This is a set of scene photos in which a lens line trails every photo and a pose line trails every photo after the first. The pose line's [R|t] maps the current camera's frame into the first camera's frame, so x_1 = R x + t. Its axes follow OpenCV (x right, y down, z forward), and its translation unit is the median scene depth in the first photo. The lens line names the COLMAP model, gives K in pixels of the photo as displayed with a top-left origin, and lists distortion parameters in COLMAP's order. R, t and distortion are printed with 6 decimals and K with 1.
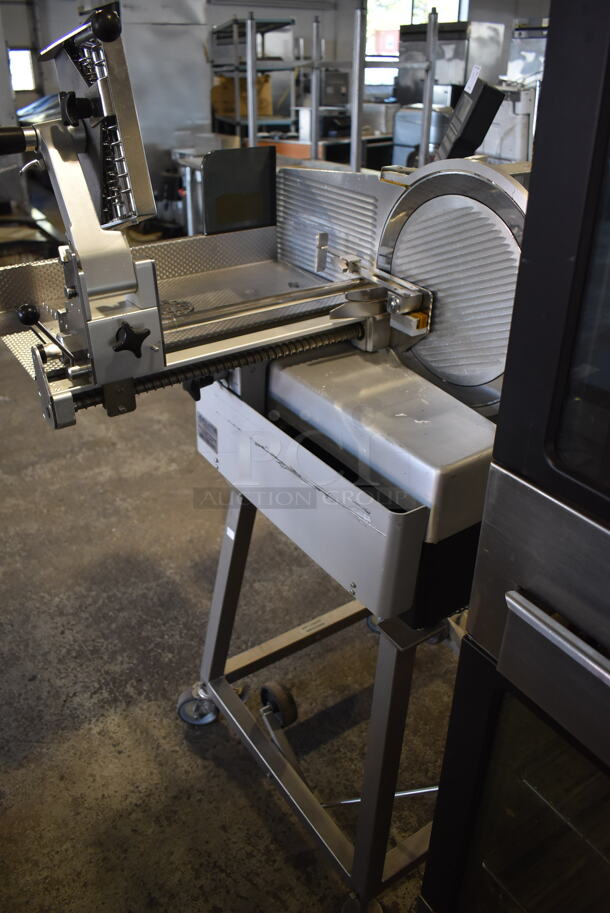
lens RADIAL K [[704.7, 0, 305.8], [0, 704.7, 456.4], [0, 0, 1]] dist [-0.100715, 0.016703]
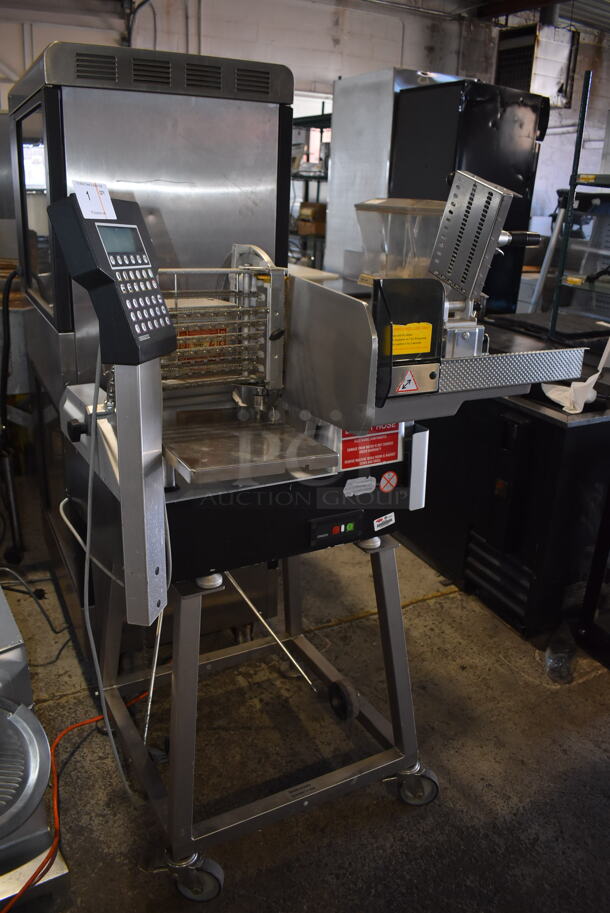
lens RADIAL K [[704.7, 0, 297.4], [0, 704.7, 454.1], [0, 0, 1]] dist [-0.100715, 0.016703]
pose [[-0.992550, -0.078892, 0.092842, -0.035795], [0.023382, 0.624526, 0.780654, -0.785902], [-0.119569, 0.777009, -0.618029, 1.343578]]
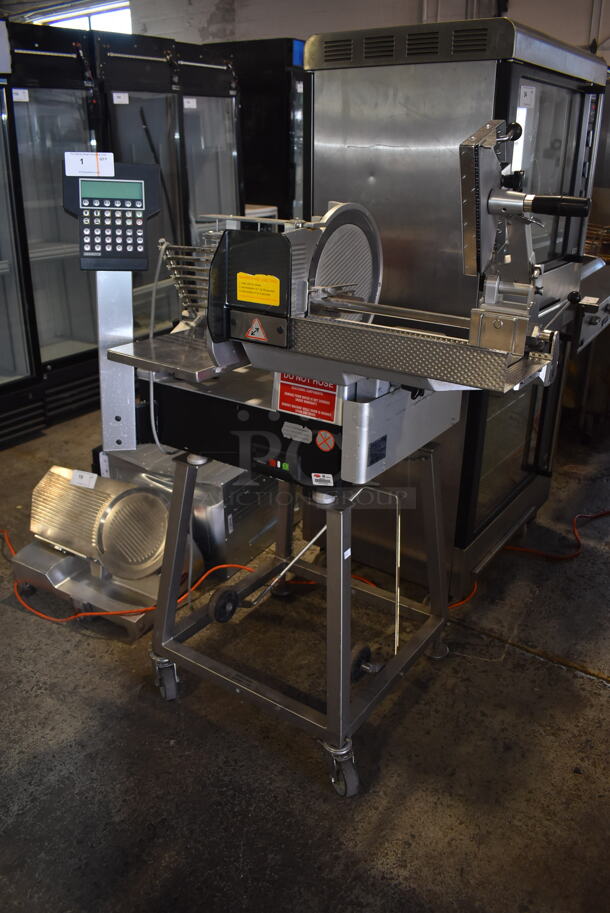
lens RADIAL K [[704.7, 0, 305.2], [0, 704.7, 453.5], [0, 0, 1]] dist [-0.100715, 0.016703]
pose [[-0.356585, -0.381376, 0.852877, -0.846621], [0.479295, 0.708926, 0.517398, -0.527177], [-0.801950, 0.593276, -0.070000, 0.892023]]
